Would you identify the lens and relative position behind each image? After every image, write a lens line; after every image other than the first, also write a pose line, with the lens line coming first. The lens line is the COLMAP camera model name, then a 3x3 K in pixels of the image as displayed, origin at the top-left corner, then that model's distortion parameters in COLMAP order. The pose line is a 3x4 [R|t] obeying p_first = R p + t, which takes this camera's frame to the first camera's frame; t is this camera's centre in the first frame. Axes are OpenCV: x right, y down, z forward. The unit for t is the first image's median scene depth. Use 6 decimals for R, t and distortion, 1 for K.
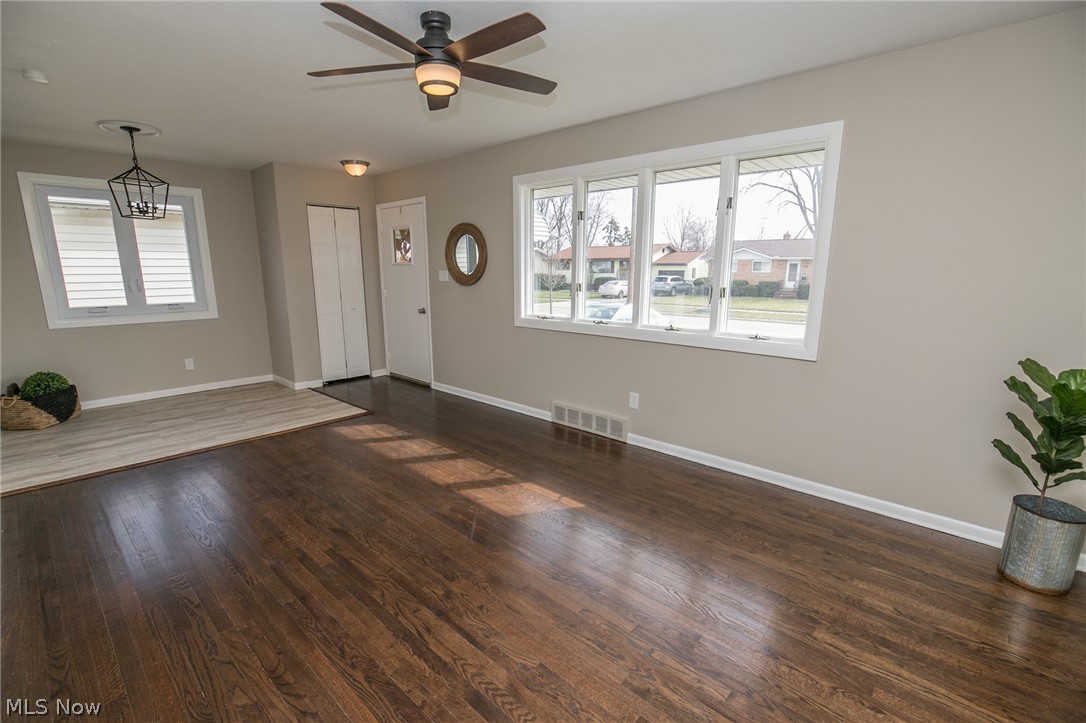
lens RADIAL K [[490.7, 0, 540.1], [0, 490.7, 364.3], [0, 0, 1]] dist [-0.009271, 0.003547]
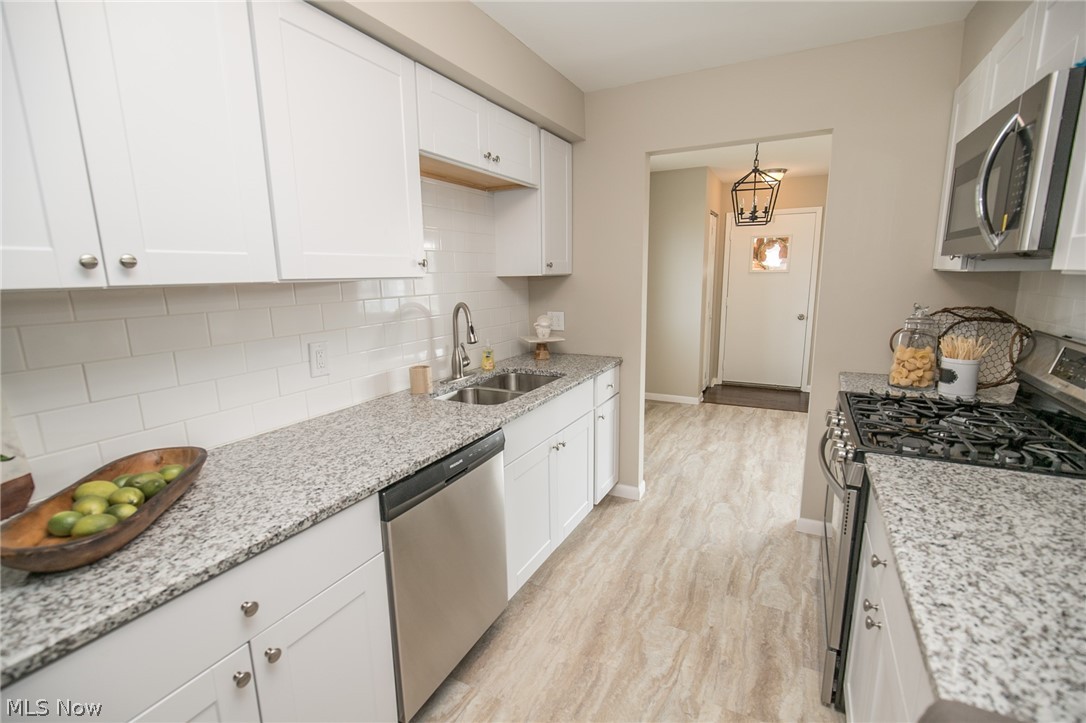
lens RADIAL K [[490.7, 0, 541.2], [0, 490.7, 366.0], [0, 0, 1]] dist [-0.009271, 0.003547]
pose [[0.963337, -0.064321, 0.260472, -1.128589], [0.067219, 0.997736, -0.002226, -0.045591], [-0.259739, 0.019653, 0.965479, 0.168592]]
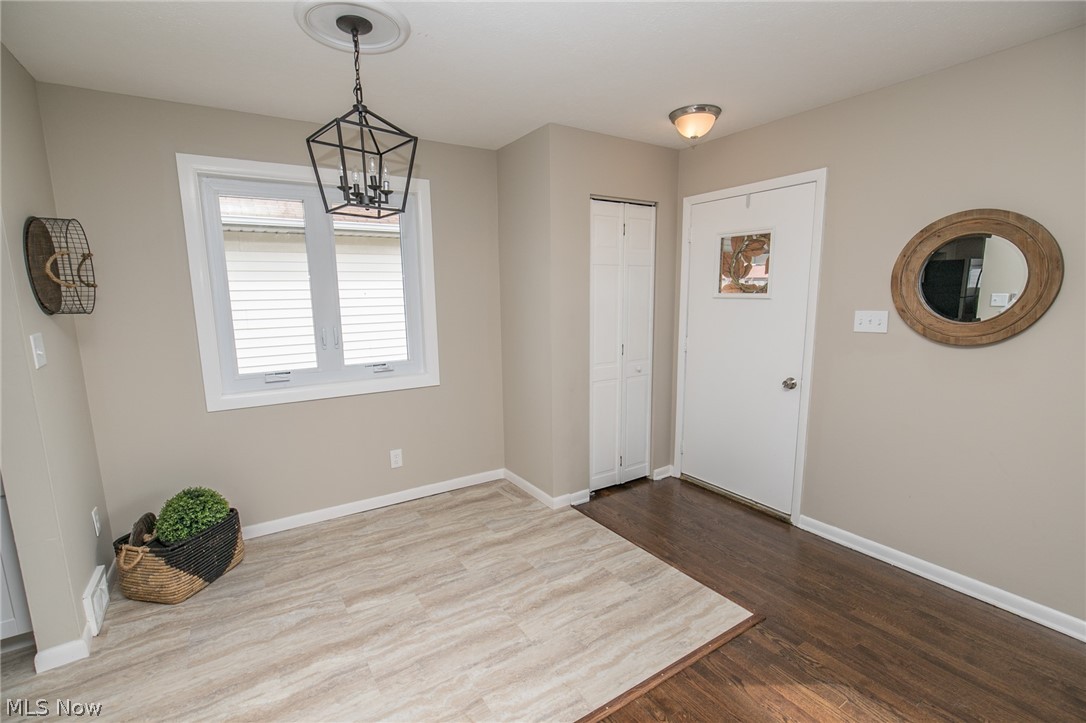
lens RADIAL K [[490.7, 0, 543.0], [0, 490.7, 366.4], [0, 0, 1]] dist [-0.009271, 0.003547]
pose [[0.969966, 0.026607, -0.241783, -0.404851], [-0.036404, 0.998683, -0.036145, -0.107294], [0.240503, 0.043861, 0.969657, 0.450702]]
